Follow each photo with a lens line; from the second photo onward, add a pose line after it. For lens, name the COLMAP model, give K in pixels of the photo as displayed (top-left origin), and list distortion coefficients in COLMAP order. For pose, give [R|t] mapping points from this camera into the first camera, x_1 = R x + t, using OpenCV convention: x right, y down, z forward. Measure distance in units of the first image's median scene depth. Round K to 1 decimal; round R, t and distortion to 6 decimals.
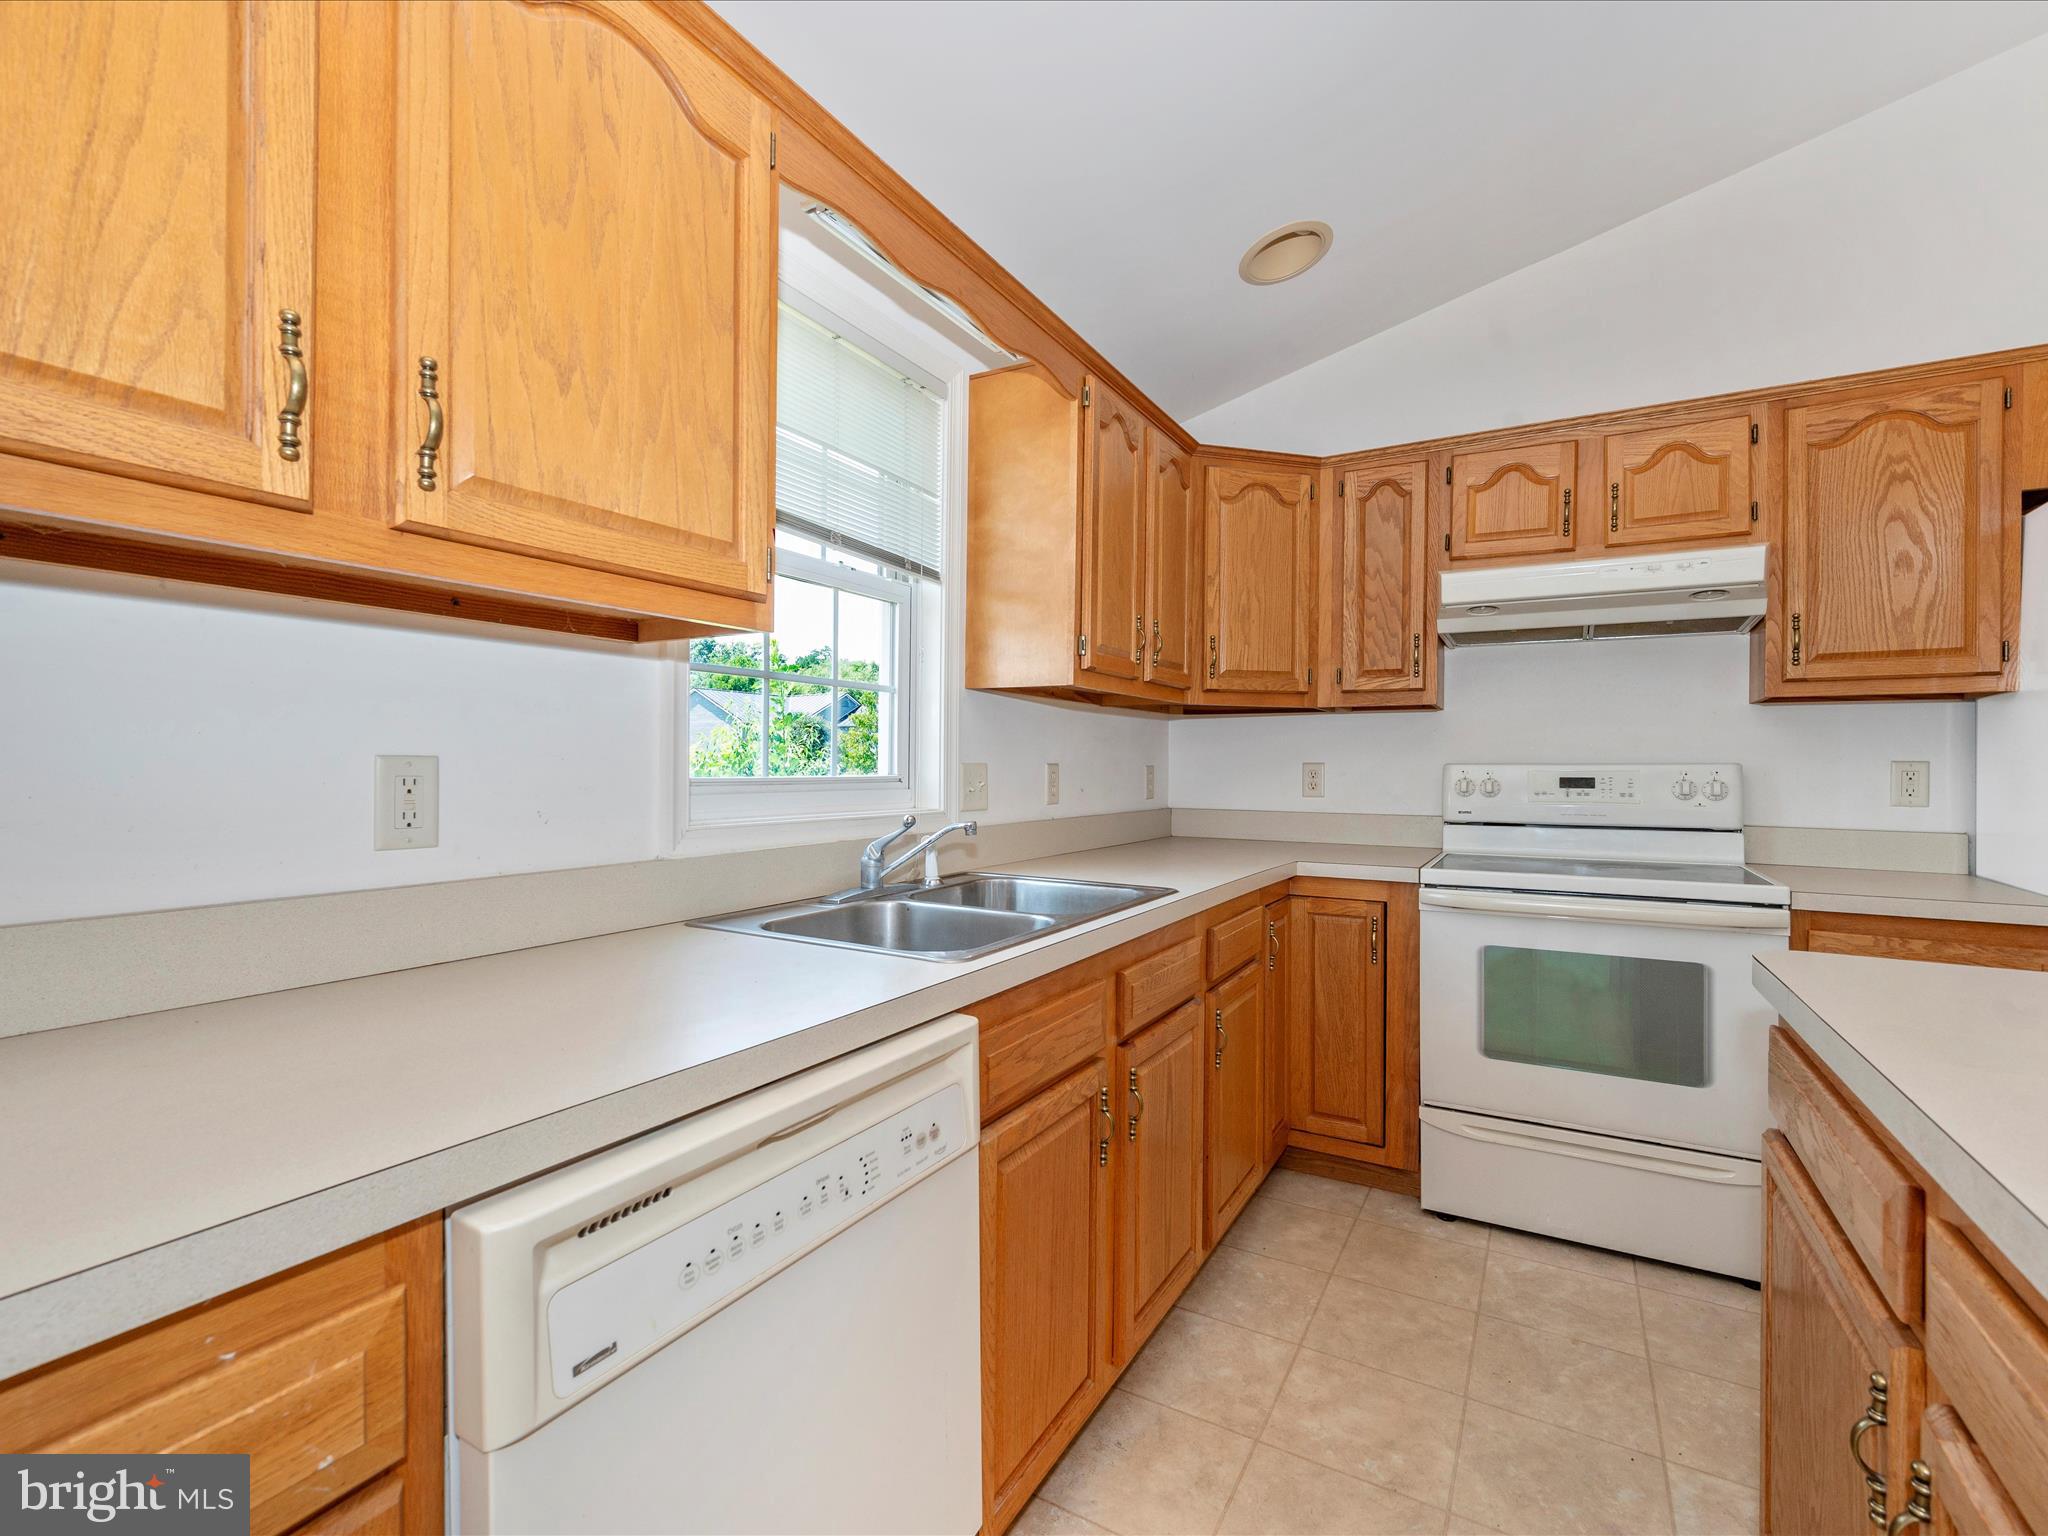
lens RADIAL K [[920.7, 0, 1033.8], [0, 920.7, 762.0], [0, 0, 1]] dist [-0.000095, -0.000147]
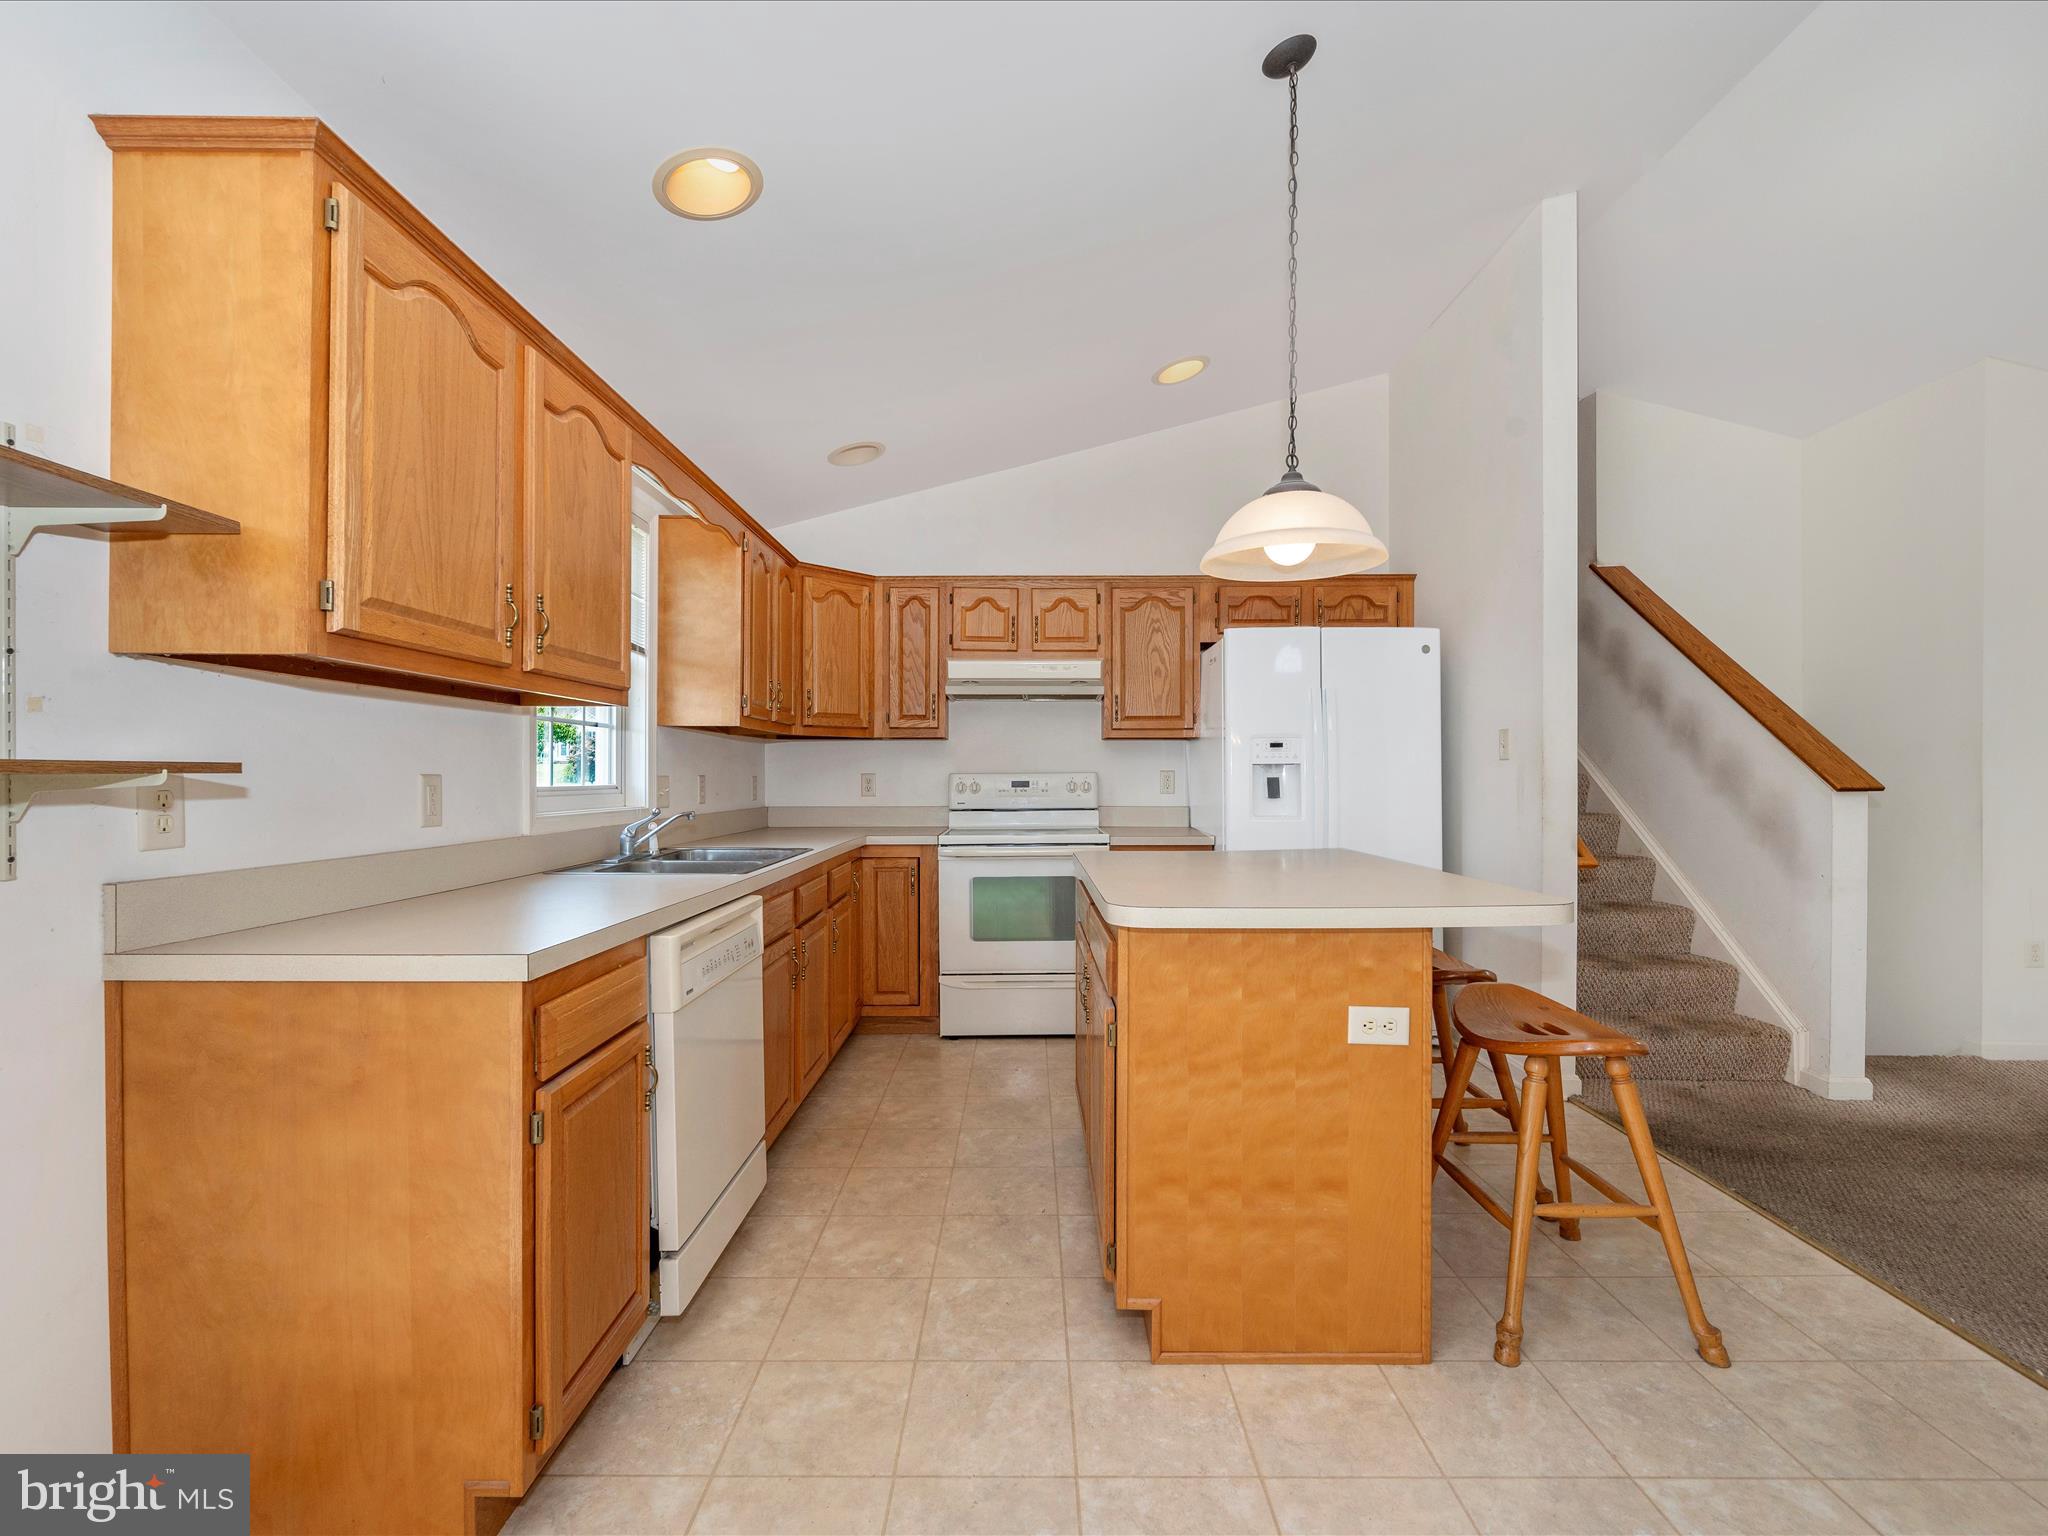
lens RADIAL K [[910.1, 0, 1005.3], [0, 910.1, 777.2], [0, 0, 1]] dist [-0.000093, -0.000417]
pose [[0.880188, -0.009630, 0.474527, -0.271424], [0.006742, 0.999947, 0.007787, -0.004417], [-0.474577, -0.003655, 0.880206, -0.544069]]
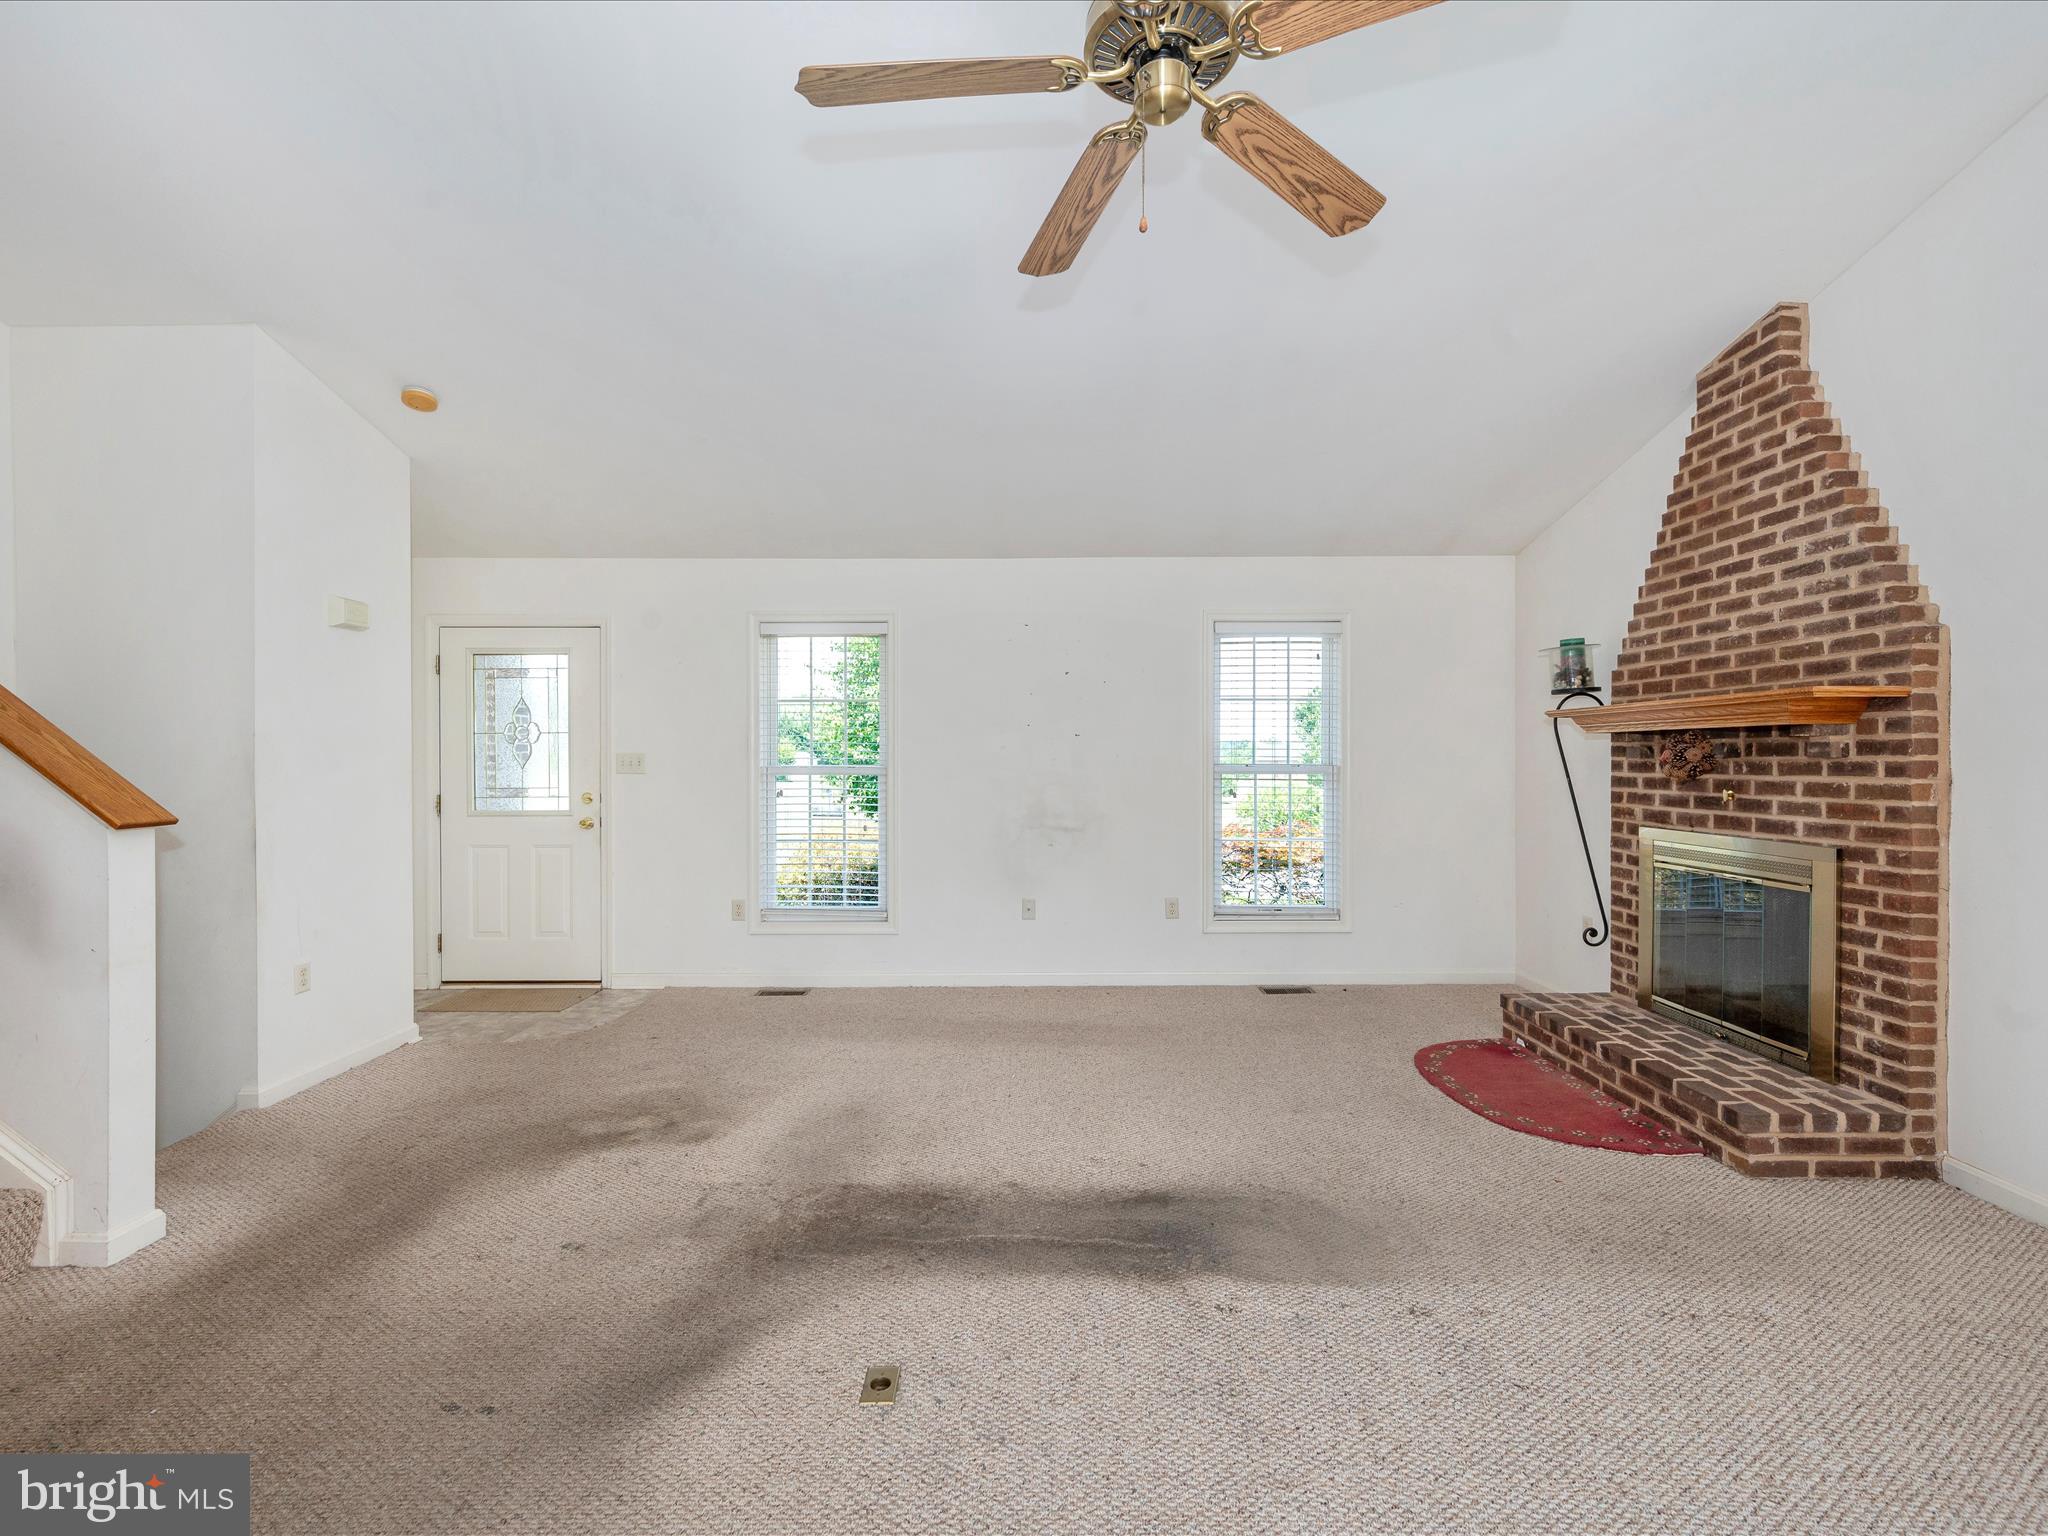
lens RADIAL K [[913.6, 0, 1031.4], [0, 913.6, 762.9], [0, 0, 1]] dist [-0.000347, 0.000164]
pose [[-0.499538, -0.009259, 0.866243, 0.135346], [-0.003396, 0.999956, 0.008730, -0.047511], [-0.866285, 0.001419, -0.499547, -0.296834]]
